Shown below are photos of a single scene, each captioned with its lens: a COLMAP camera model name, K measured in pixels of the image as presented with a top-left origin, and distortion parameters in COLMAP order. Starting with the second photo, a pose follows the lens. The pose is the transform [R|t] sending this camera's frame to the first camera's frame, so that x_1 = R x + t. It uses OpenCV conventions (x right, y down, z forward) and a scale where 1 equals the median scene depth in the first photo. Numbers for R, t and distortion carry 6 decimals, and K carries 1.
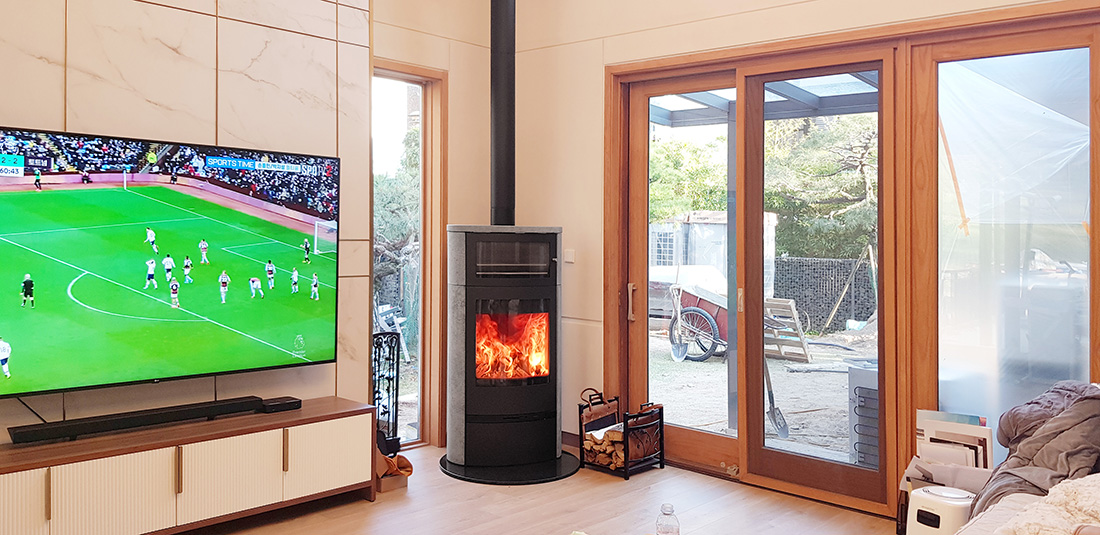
lens RADIAL K [[962.0, 0, 584.7], [0, 962.0, 175.1], [0, 0, 1]] dist [-0.025614, -0.017230]
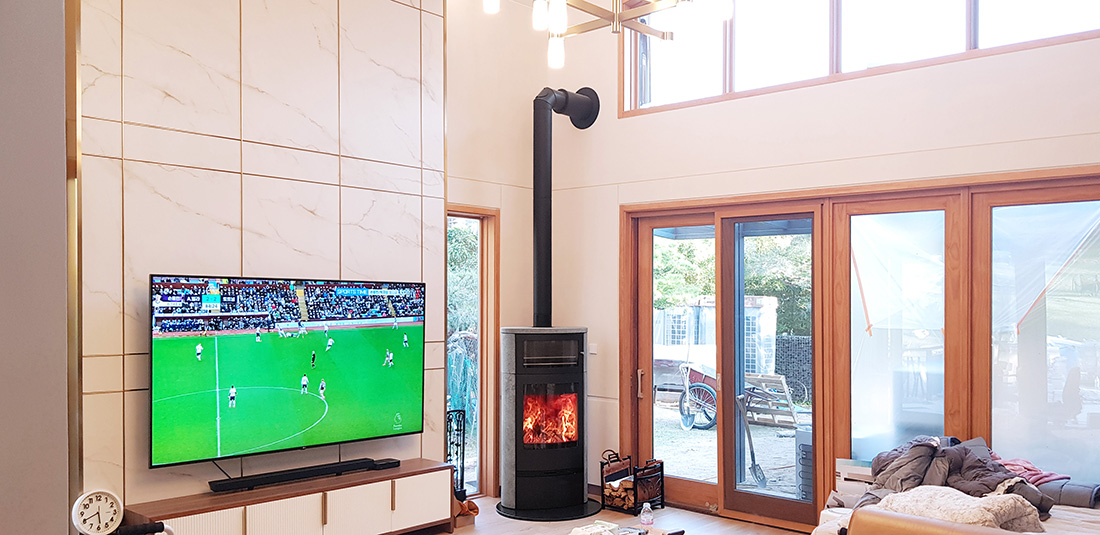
lens RADIAL K [[962.0, 0, 675.9], [0, 962.0, 208.5], [0, 0, 1]] dist [-0.025614, -0.017230]
pose [[0.997505, -0.002724, 0.070537, 0.005220], [0.005435, 0.999253, -0.038266, -0.064195], [-0.070380, 0.038554, 0.996775, -0.364633]]
